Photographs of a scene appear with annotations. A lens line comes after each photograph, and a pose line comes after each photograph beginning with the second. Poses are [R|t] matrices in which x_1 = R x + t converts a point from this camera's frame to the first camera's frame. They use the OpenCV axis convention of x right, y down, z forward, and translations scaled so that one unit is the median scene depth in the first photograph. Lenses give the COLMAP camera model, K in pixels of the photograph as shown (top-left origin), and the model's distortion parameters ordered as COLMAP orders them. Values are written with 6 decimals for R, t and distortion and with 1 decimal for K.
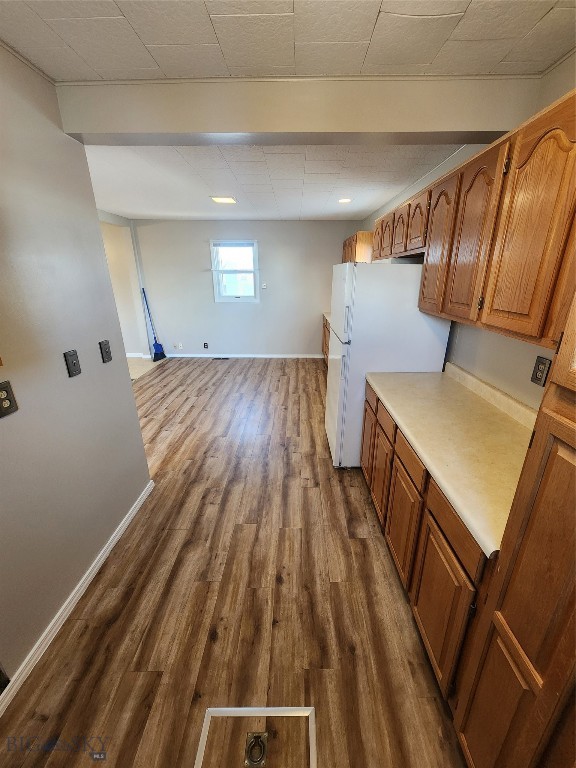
lens RADIAL K [[309.1, 0, 290.0], [0, 309.1, 390.0], [0, 0, 1]] dist [-0.027585, -0.000001]
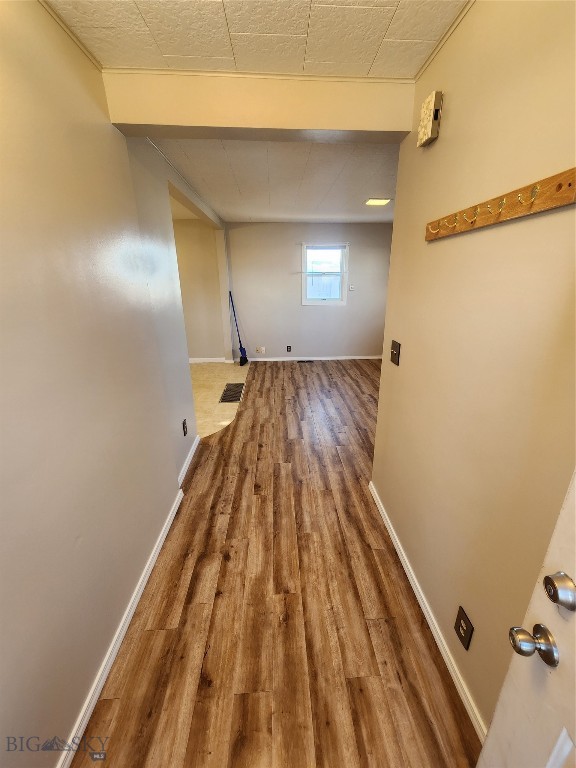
lens RADIAL K [[312.1, 0, 286.2], [0, 312.1, 386.6], [0, 0, 1]] dist [0.001572, 0.000052]
pose [[0.998611, -0.030935, 0.042641, -0.381030], [0.031976, 0.999202, -0.023955, 0.001741], [-0.041866, 0.025286, 0.998803, -0.002065]]
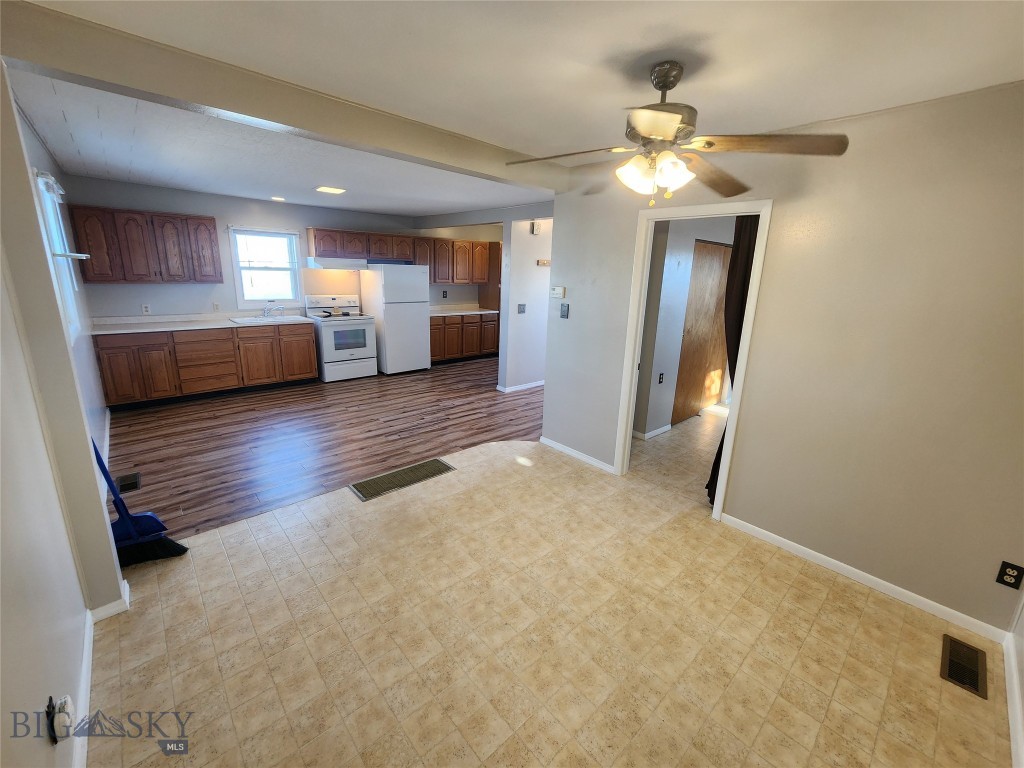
lens RADIAL K [[416.1, 0, 515.6], [0, 416.1, 368.1], [0, 0, 1]] dist [0.001572, 0.000052]
pose [[-0.680499, -0.195662, 0.706143, -1.028688], [0.221226, 0.863859, 0.452555, -0.406808], [-0.698556, 0.464180, -0.544570, 1.014014]]
